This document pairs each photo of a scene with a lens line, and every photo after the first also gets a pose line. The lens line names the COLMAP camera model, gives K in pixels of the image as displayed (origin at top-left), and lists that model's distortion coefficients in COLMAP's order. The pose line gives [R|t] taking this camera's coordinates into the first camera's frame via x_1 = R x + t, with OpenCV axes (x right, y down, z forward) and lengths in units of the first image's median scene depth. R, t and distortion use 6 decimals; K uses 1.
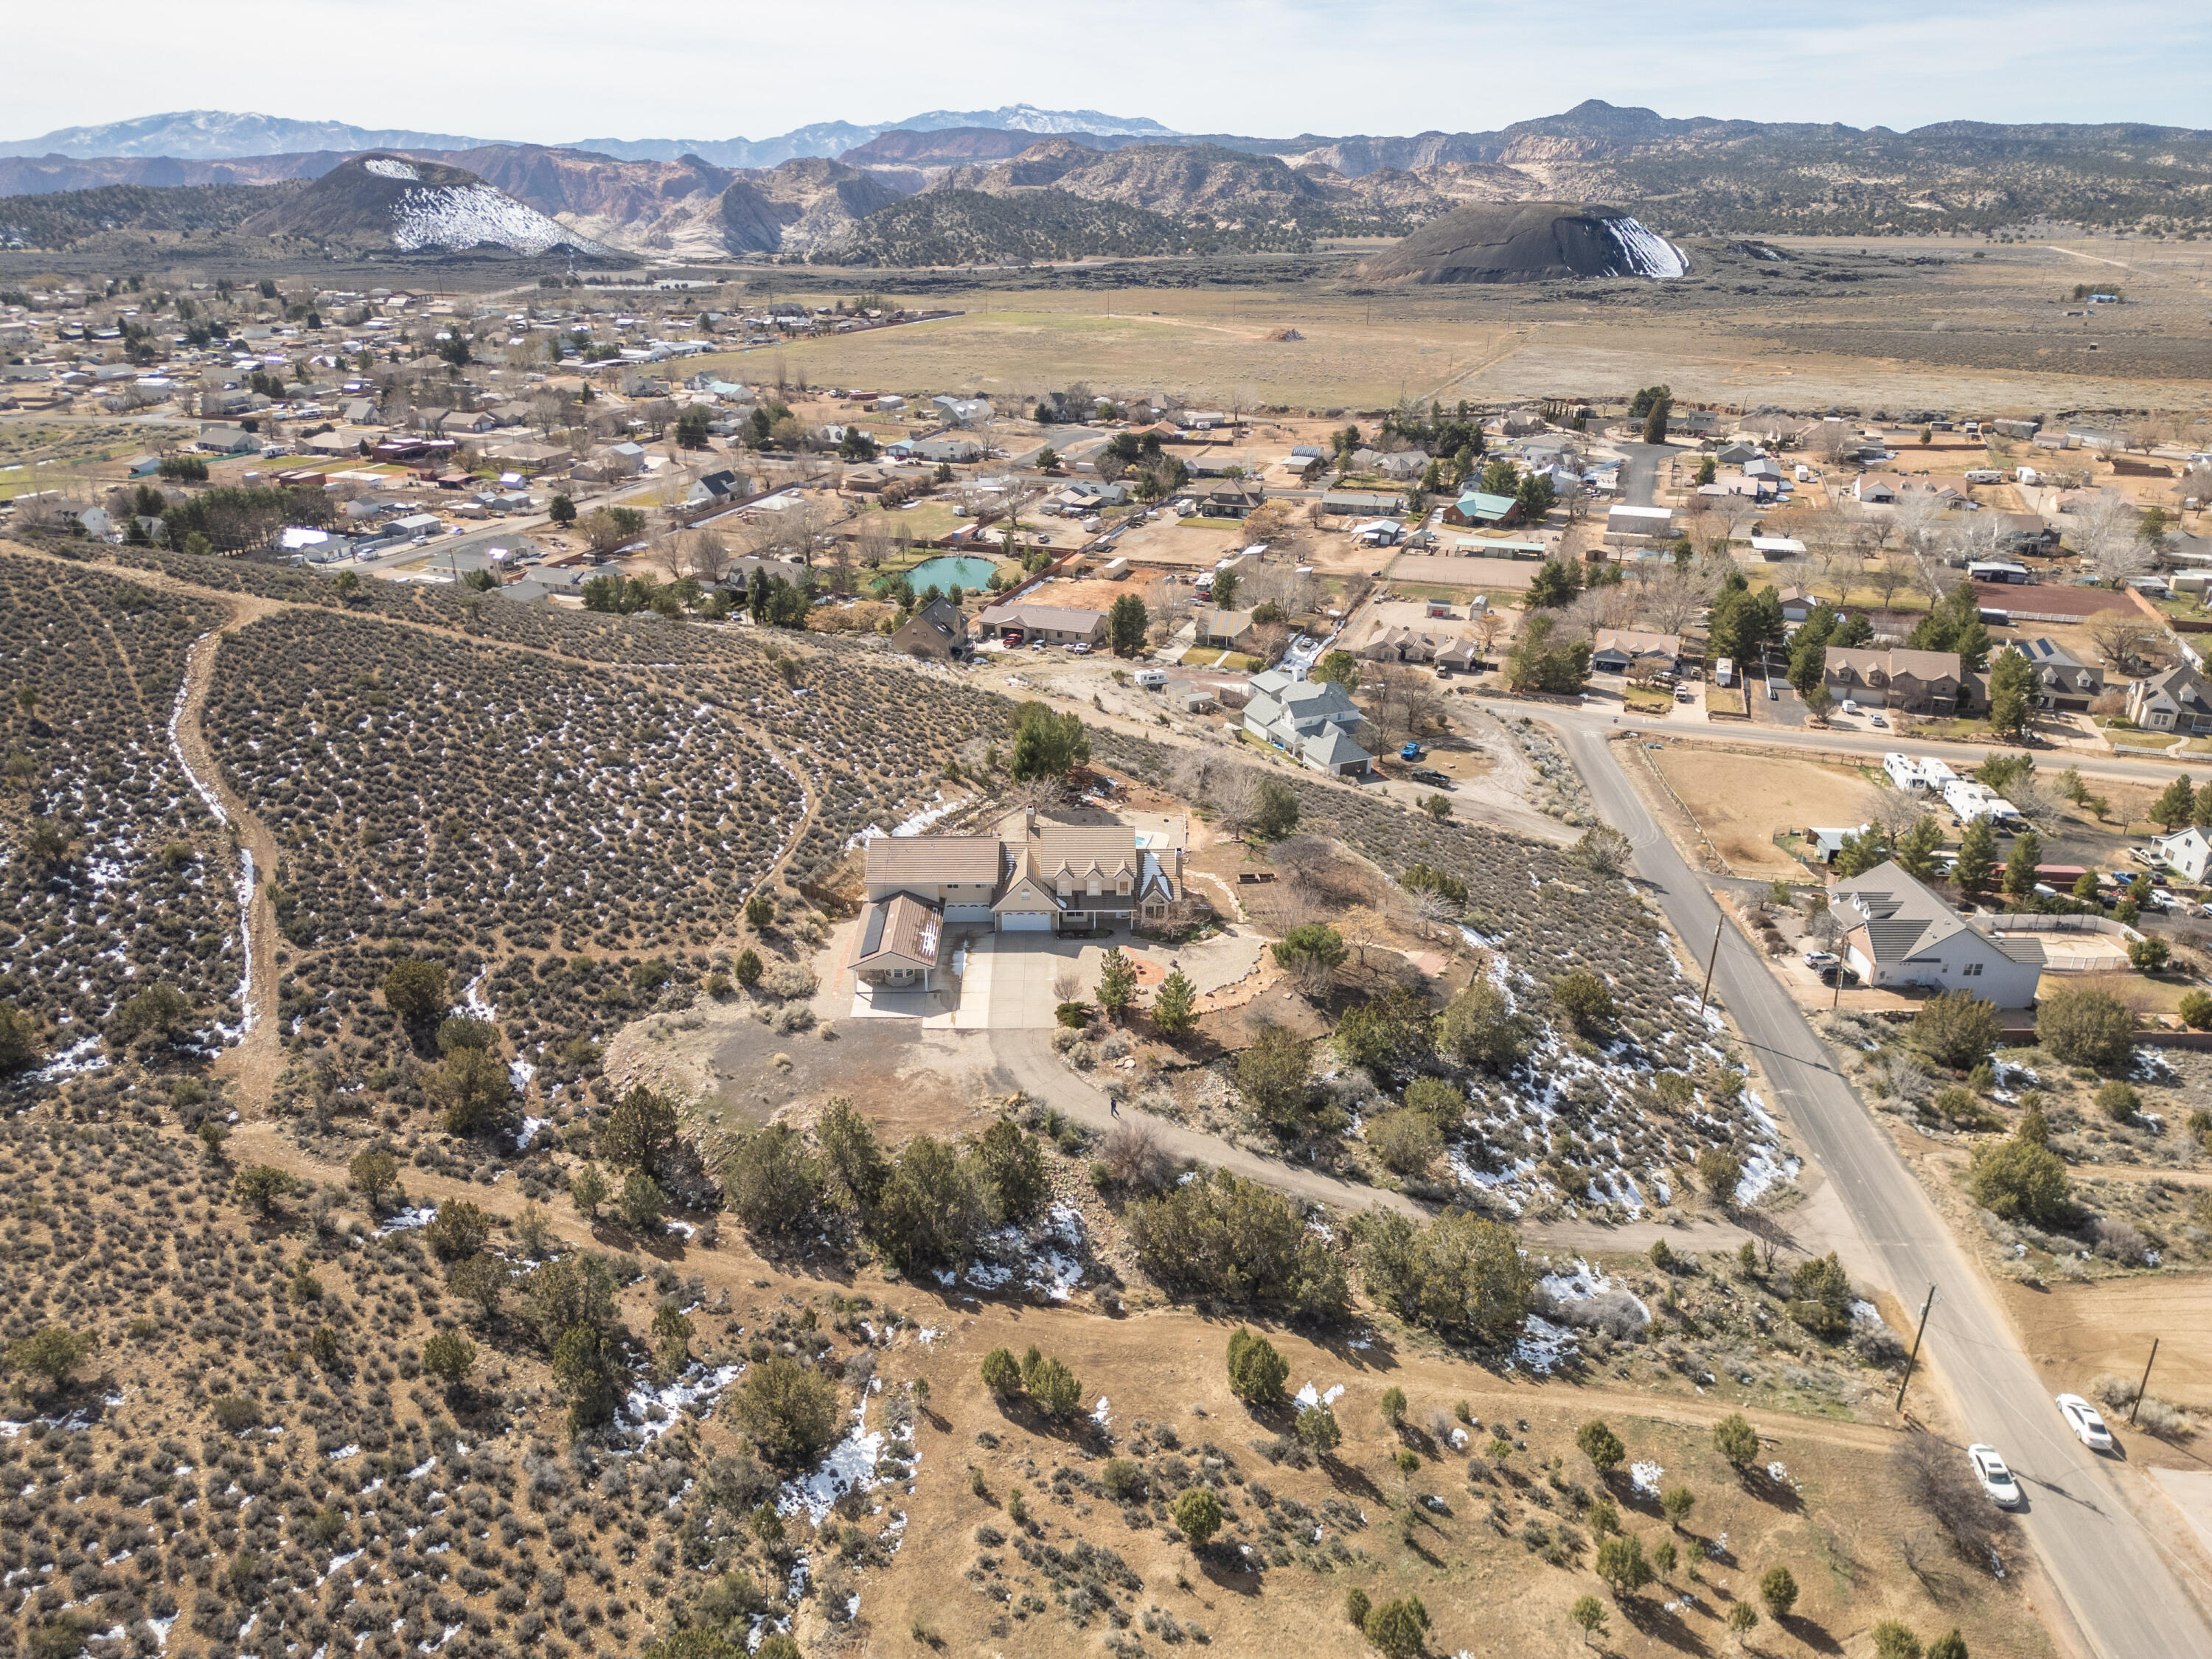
lens RADIAL K [[1584.7, 0, 1106.0], [0, 1584.7, 829.5], [0, 0, 1]] dist [0.058140, -0.051306]
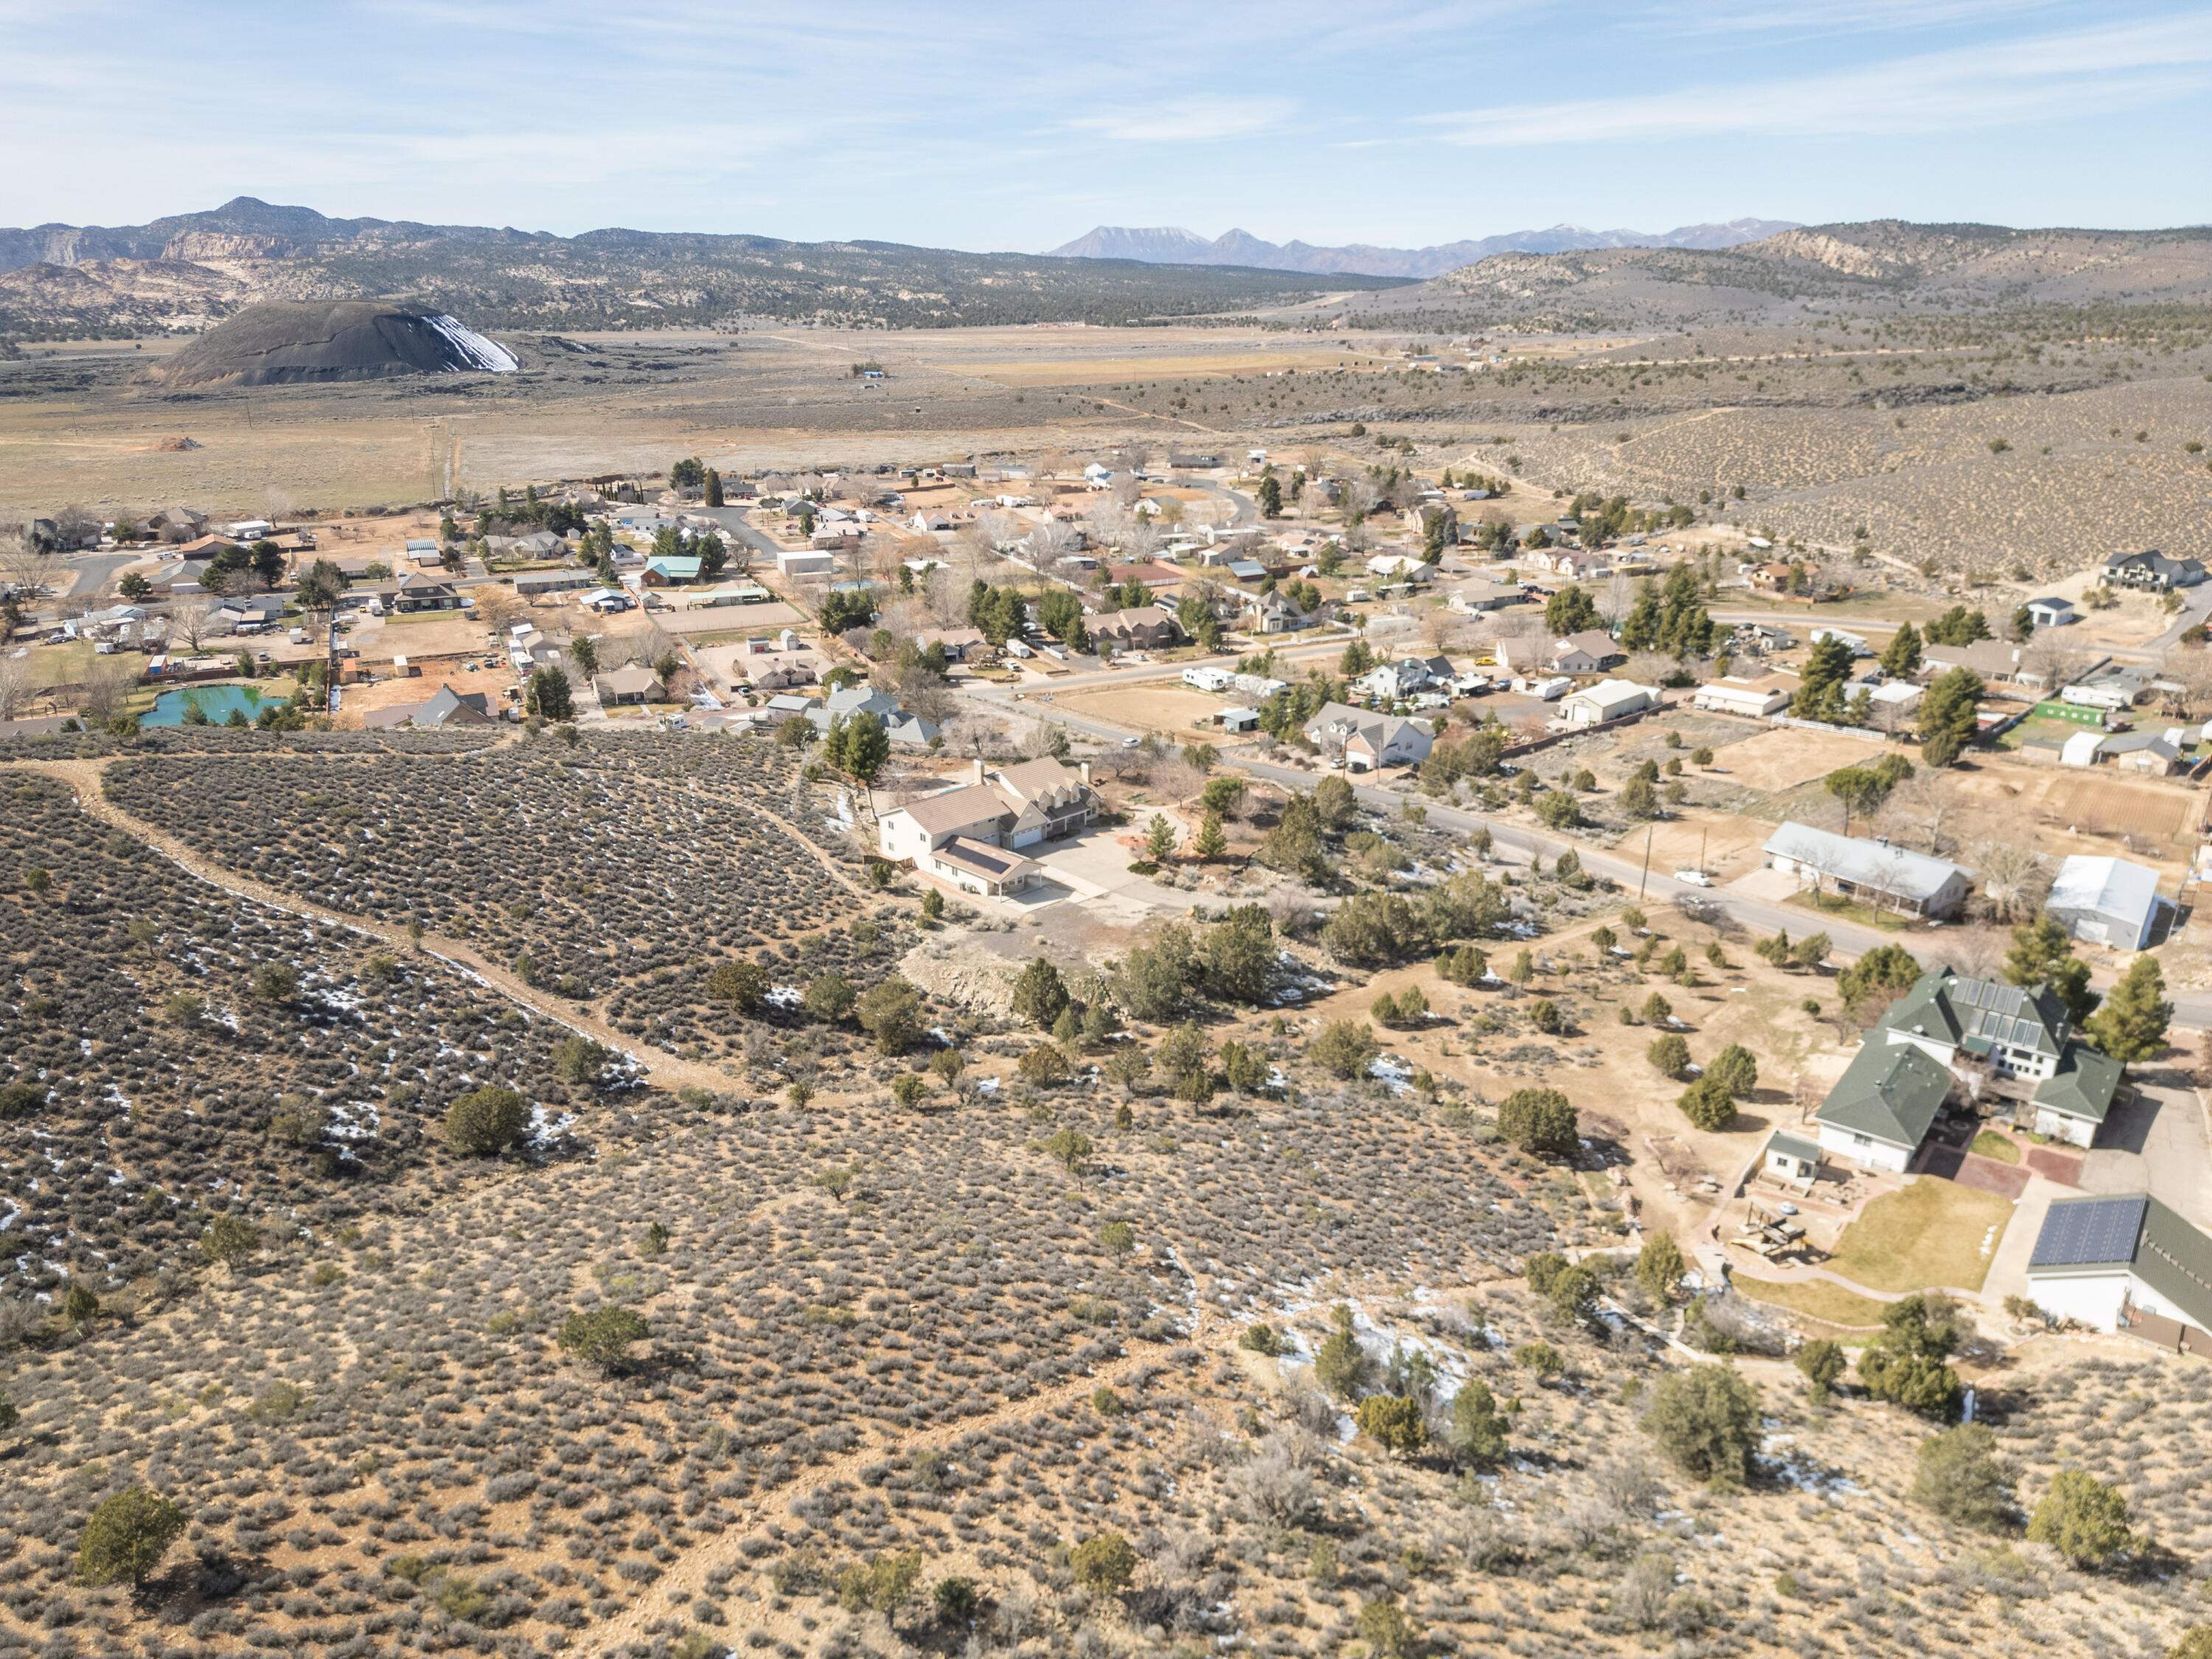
lens RADIAL K [[1584.7, 0, 1106.0], [0, 1584.7, 829.5], [0, 0, 1]] dist [0.058140, -0.051306]
pose [[0.716736, -0.232999, 0.657268, -0.948801], [0.267838, 0.962216, 0.049031, 0.004470], [-0.643858, 0.140899, 0.752060, -0.045071]]
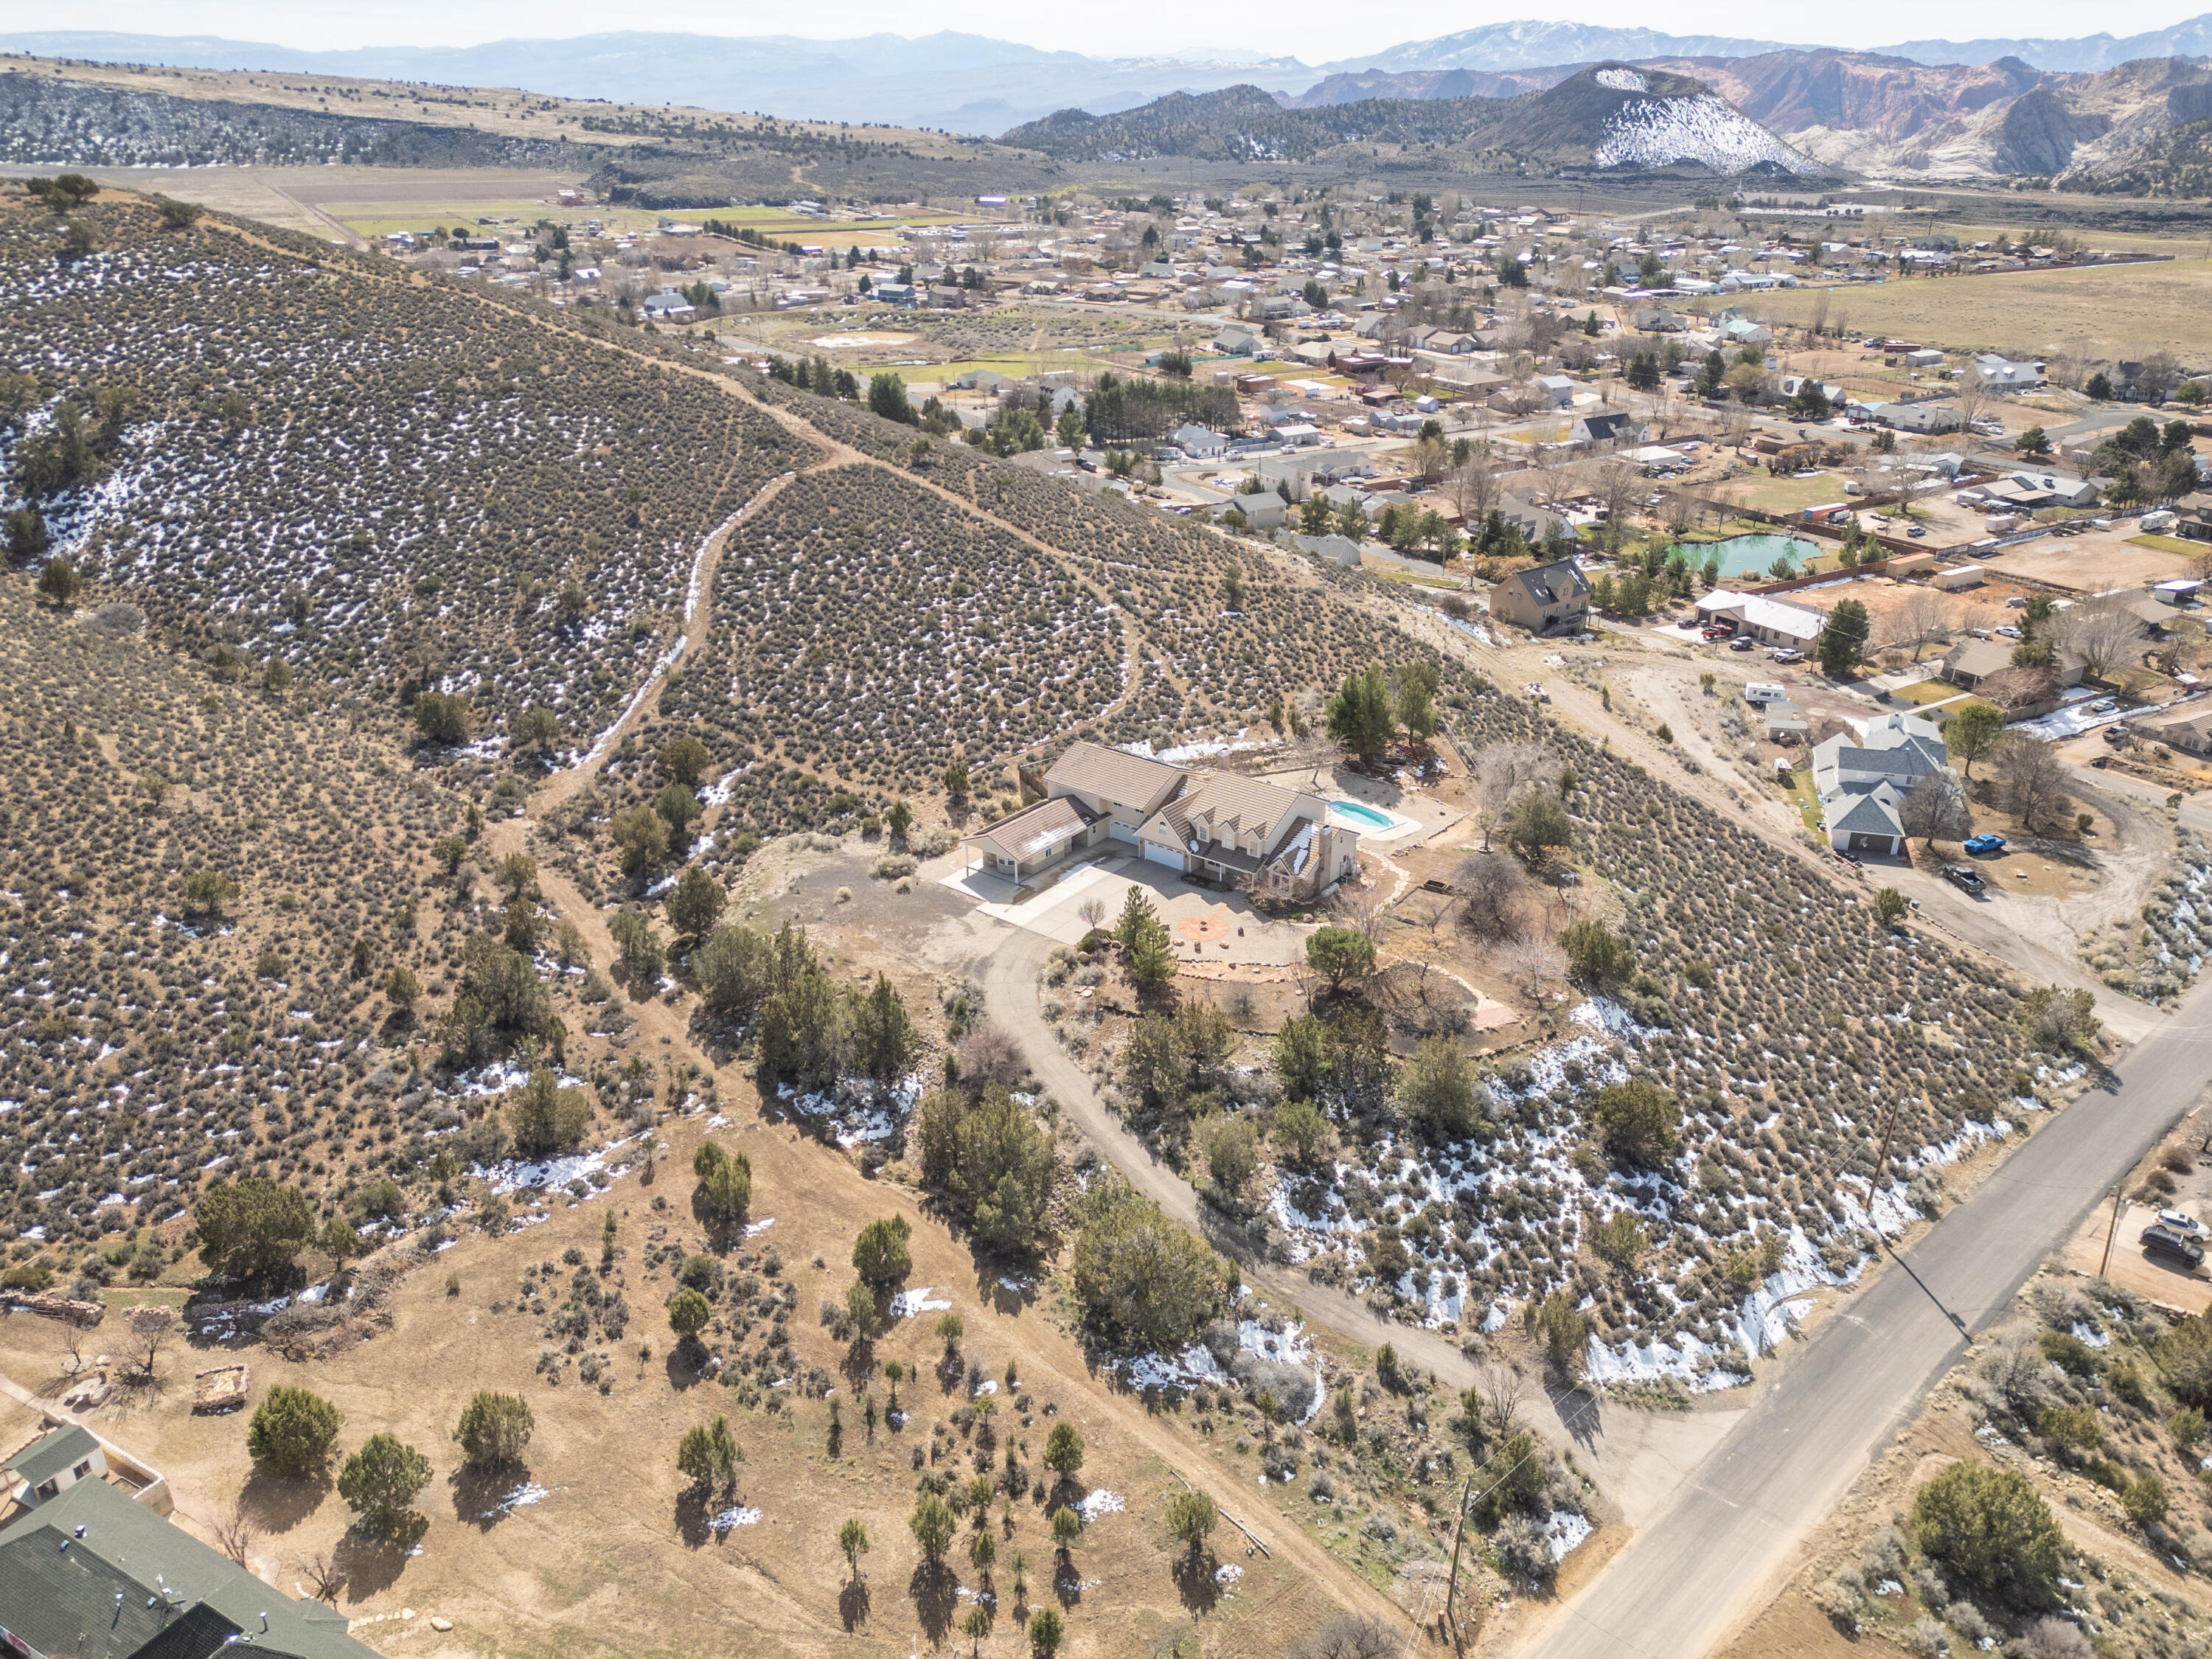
lens RADIAL K [[1728.6, 0, 1106.0], [0, 1728.6, 829.5], [0, 0, 1]] dist [0.071848, -0.064645]
pose [[0.777765, 0.254182, -0.574868, 0.590897], [-0.246638, 0.964650, 0.092840, -0.053692], [0.578144, 0.069577, 0.812962, 0.100230]]
